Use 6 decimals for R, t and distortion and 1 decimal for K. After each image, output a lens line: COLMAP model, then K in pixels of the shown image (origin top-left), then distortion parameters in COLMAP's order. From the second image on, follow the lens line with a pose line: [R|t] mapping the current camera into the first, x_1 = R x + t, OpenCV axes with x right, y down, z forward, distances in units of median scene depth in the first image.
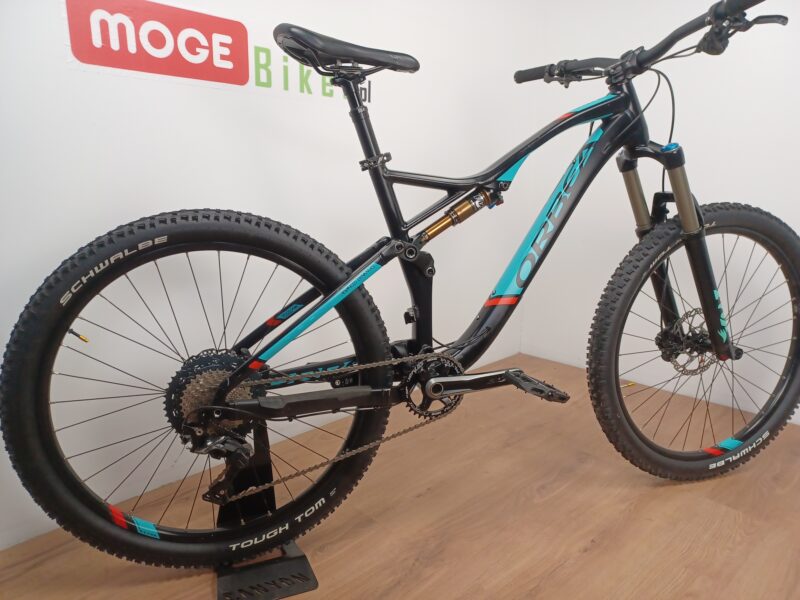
lens RADIAL K [[564.1, 0, 400.0], [0, 564.1, 300.0], [0, 0, 1]] dist [-0.002612, -0.004139]
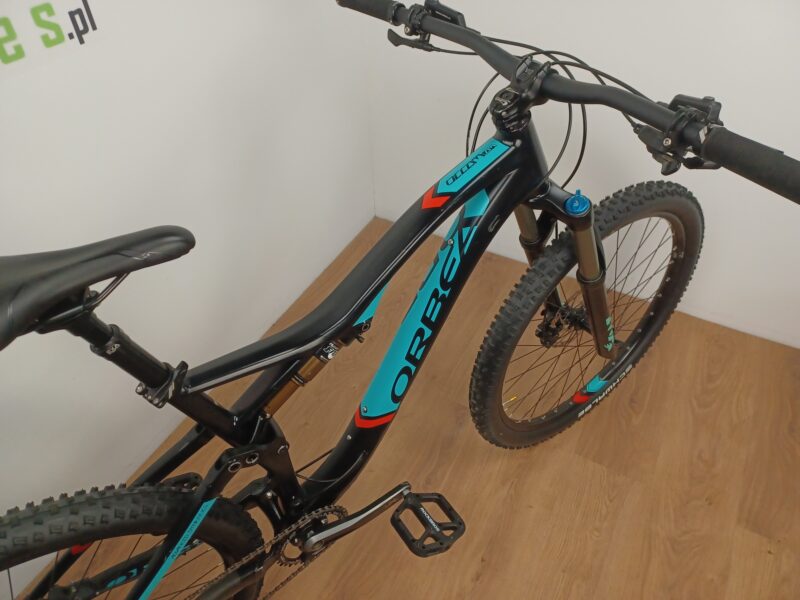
lens RADIAL K [[564.1, 0, 400.0], [0, 564.1, 300.0], [0, 0, 1]] dist [-0.002612, -0.004139]
pose [[0.953611, -0.227816, 0.196790, 0.103156], [0.092464, 0.843750, 0.528712, -0.586238], [-0.286491, -0.485990, 0.825674, 0.430992]]
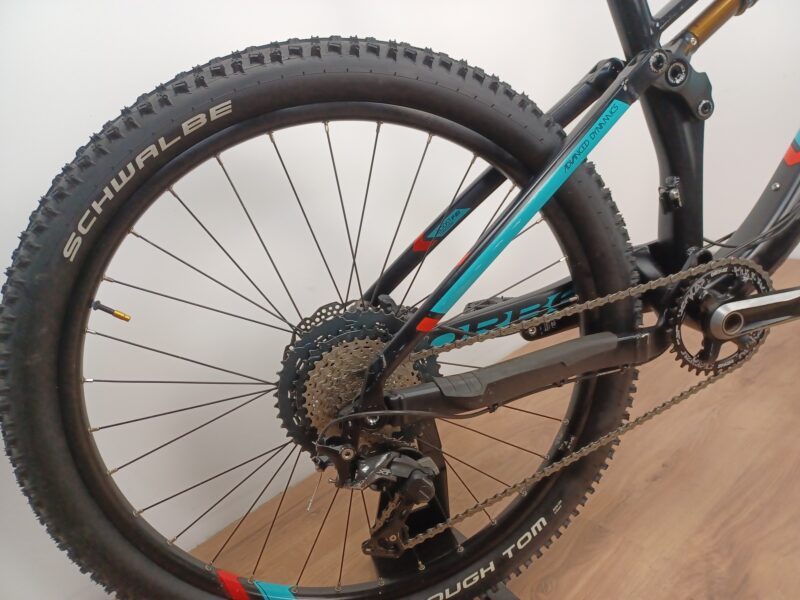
lens RADIAL K [[578.4, 0, 388.8], [0, 578.4, 309.7], [0, 0, 1]] dist [-0.000828, -0.001039]
pose [[0.983048, -0.122049, -0.136820, -0.189886], [0.141064, 0.980166, 0.139196, 0.017228], [0.117118, -0.156137, 0.980767, 0.400944]]
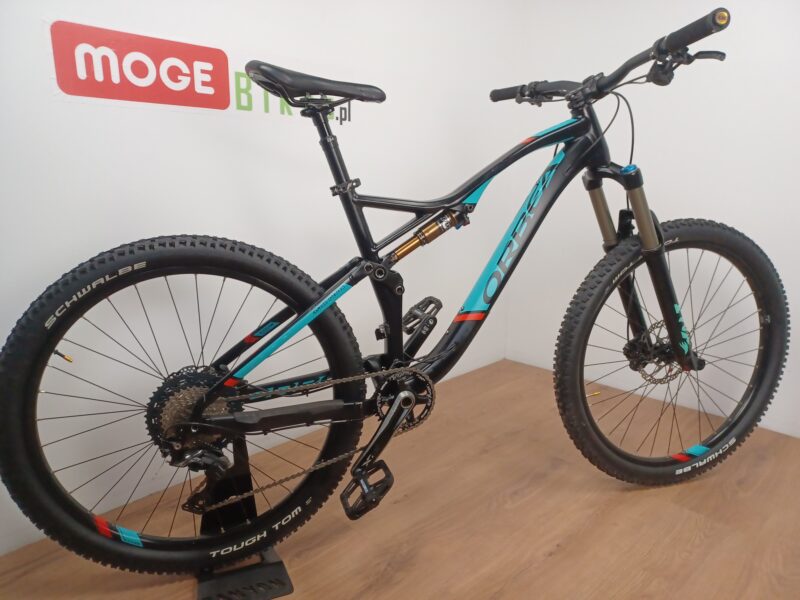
lens RADIAL K [[563.2, 0, 400.0], [0, 563.2, 300.0], [0, 0, 1]] dist [-0.006187, -0.004679]
pose [[0.999968, -0.007996, -0.000361, 0.054976], [0.007996, 0.999966, -0.001943, -0.030286], [0.000376, 0.001940, 0.999998, -0.048571]]
